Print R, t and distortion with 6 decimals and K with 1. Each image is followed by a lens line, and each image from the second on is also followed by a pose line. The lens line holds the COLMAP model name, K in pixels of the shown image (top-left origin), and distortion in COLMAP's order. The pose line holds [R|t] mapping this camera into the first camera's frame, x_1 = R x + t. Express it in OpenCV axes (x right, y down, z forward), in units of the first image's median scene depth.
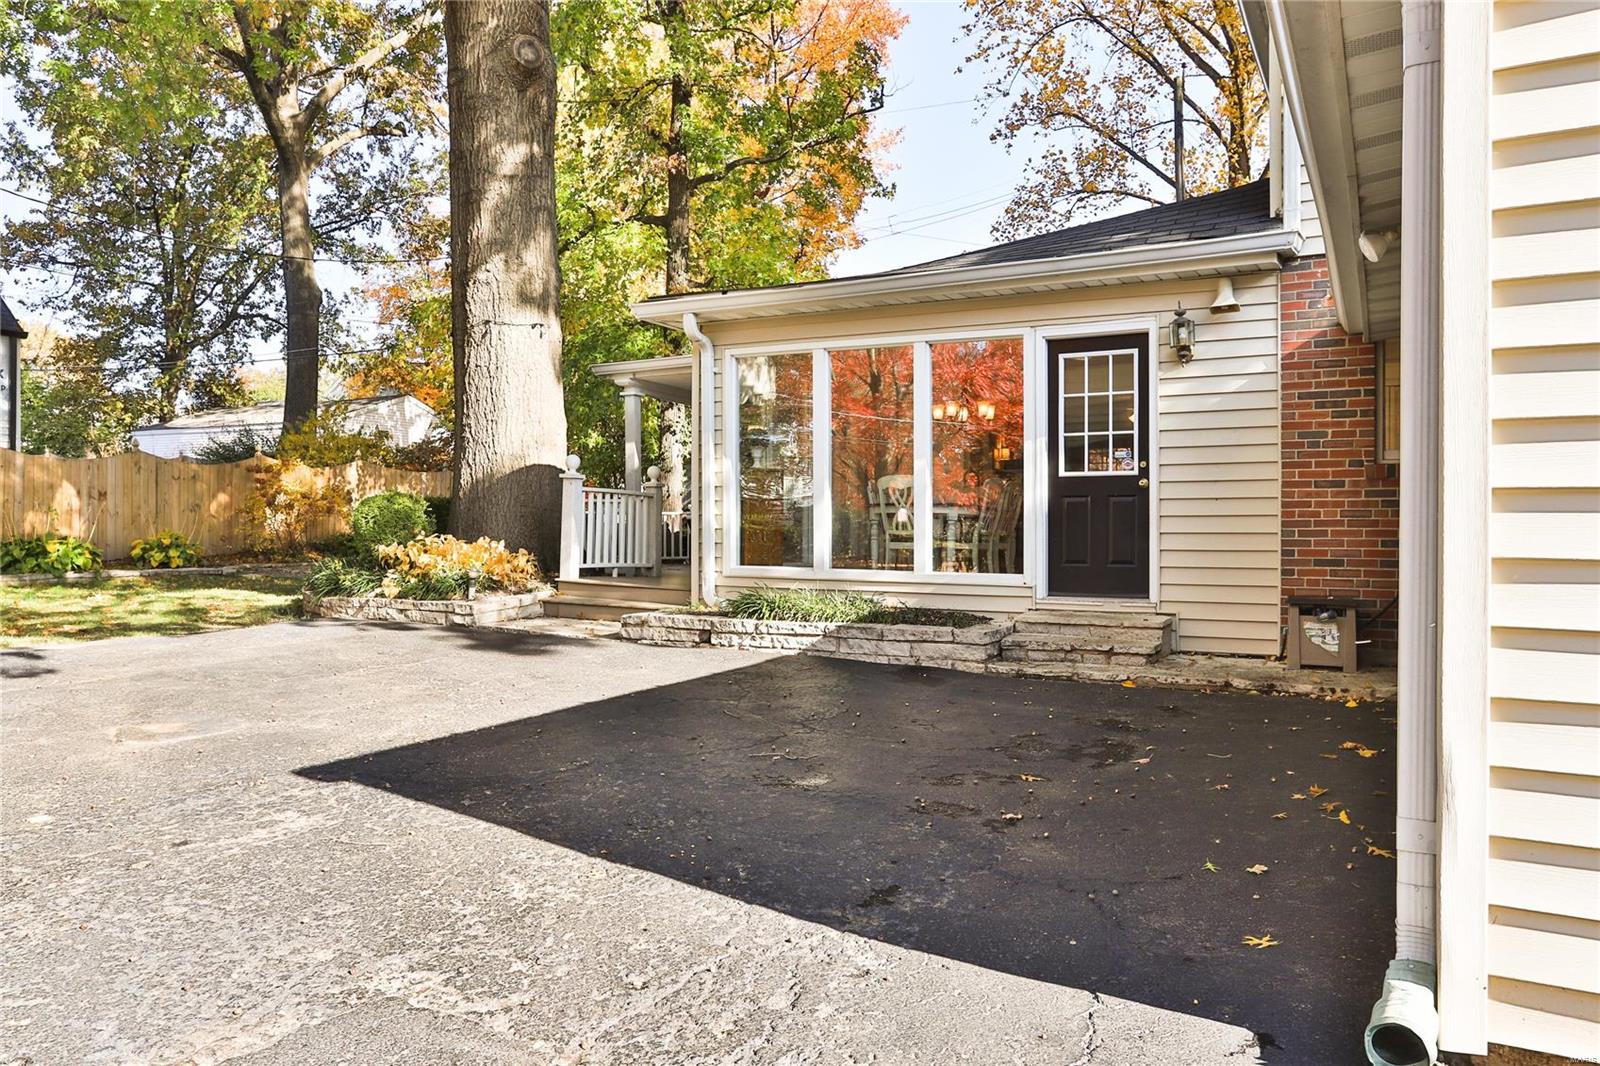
lens RADIAL K [[1145.0, 0, 800.0], [0, 1145.0, 533.0], [0, 0, 1]] dist [0.001921, 0.000274]
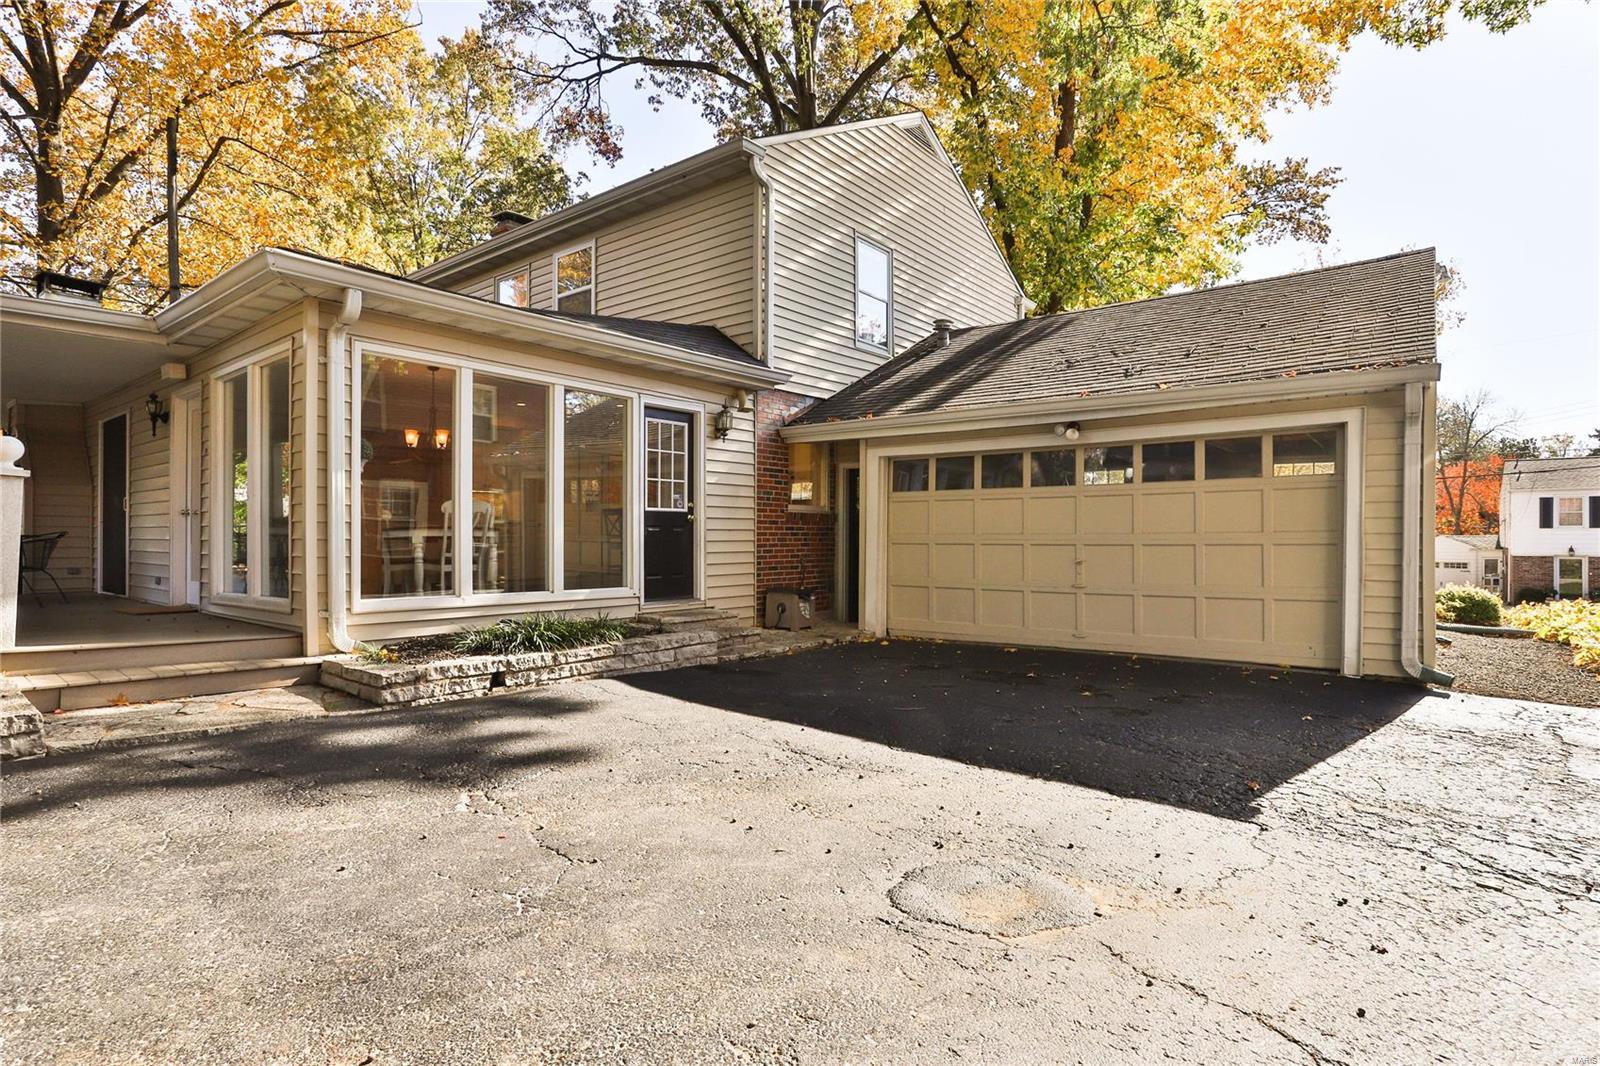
lens RADIAL K [[834.6, 0, 800.0], [0, 834.6, 533.0], [0, 0, 1]] dist [-0.002561, 0.000596]
pose [[0.177977, 0.006169, 0.984015, -0.691359], [0.009110, 0.999927, -0.007916, -0.015410], [-0.983993, 0.010373, 0.177907, 0.675519]]
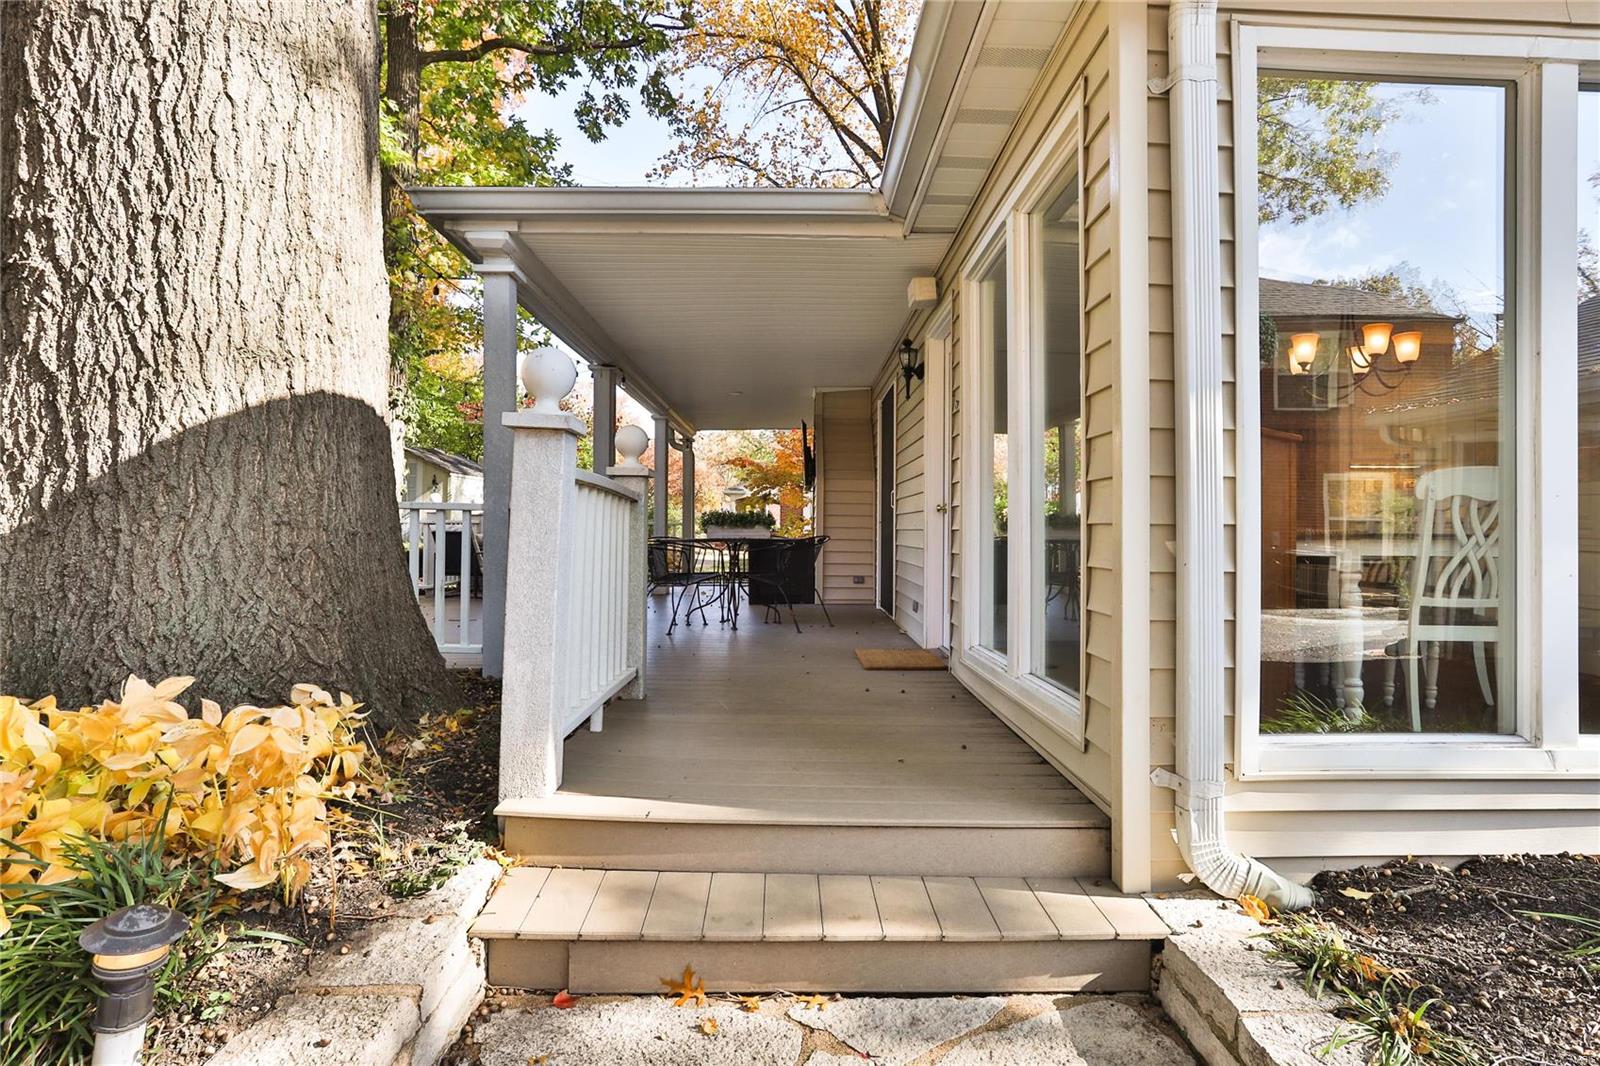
lens RADIAL K [[834.6, 0, 800.0], [0, 834.6, 533.0], [0, 0, 1]] dist [-0.002561, 0.000596]
pose [[0.870248, 0.003703, 0.492600, -0.313660], [0.000587, 0.999963, -0.008553, -0.027567], [-0.492613, 0.007733, 0.870214, 1.010820]]
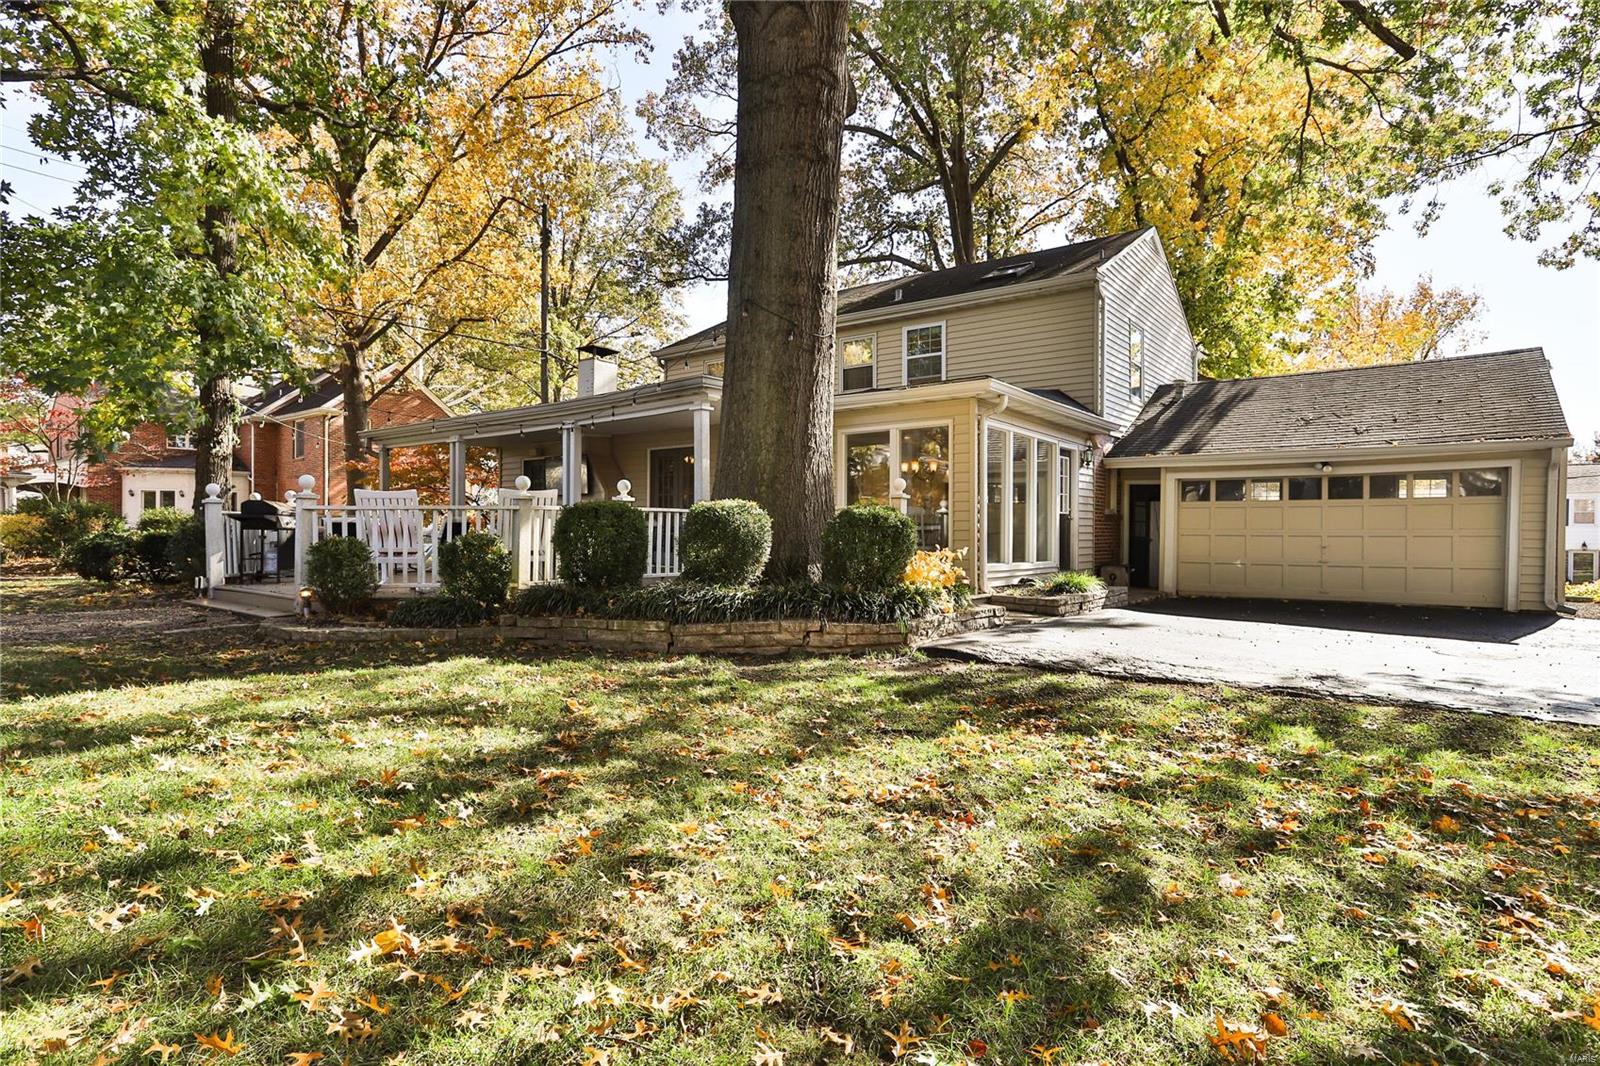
lens RADIAL K [[836.0, 0, 800.0], [0, 836.0, 533.0], [0, 0, 1]] dist [0.002816, 0.000870]
pose [[0.168873, -0.001919, 0.985636, -1.400003], [0.002606, 0.999995, 0.001501, -0.016939], [-0.985634, 0.002315, 0.168877, 1.238542]]
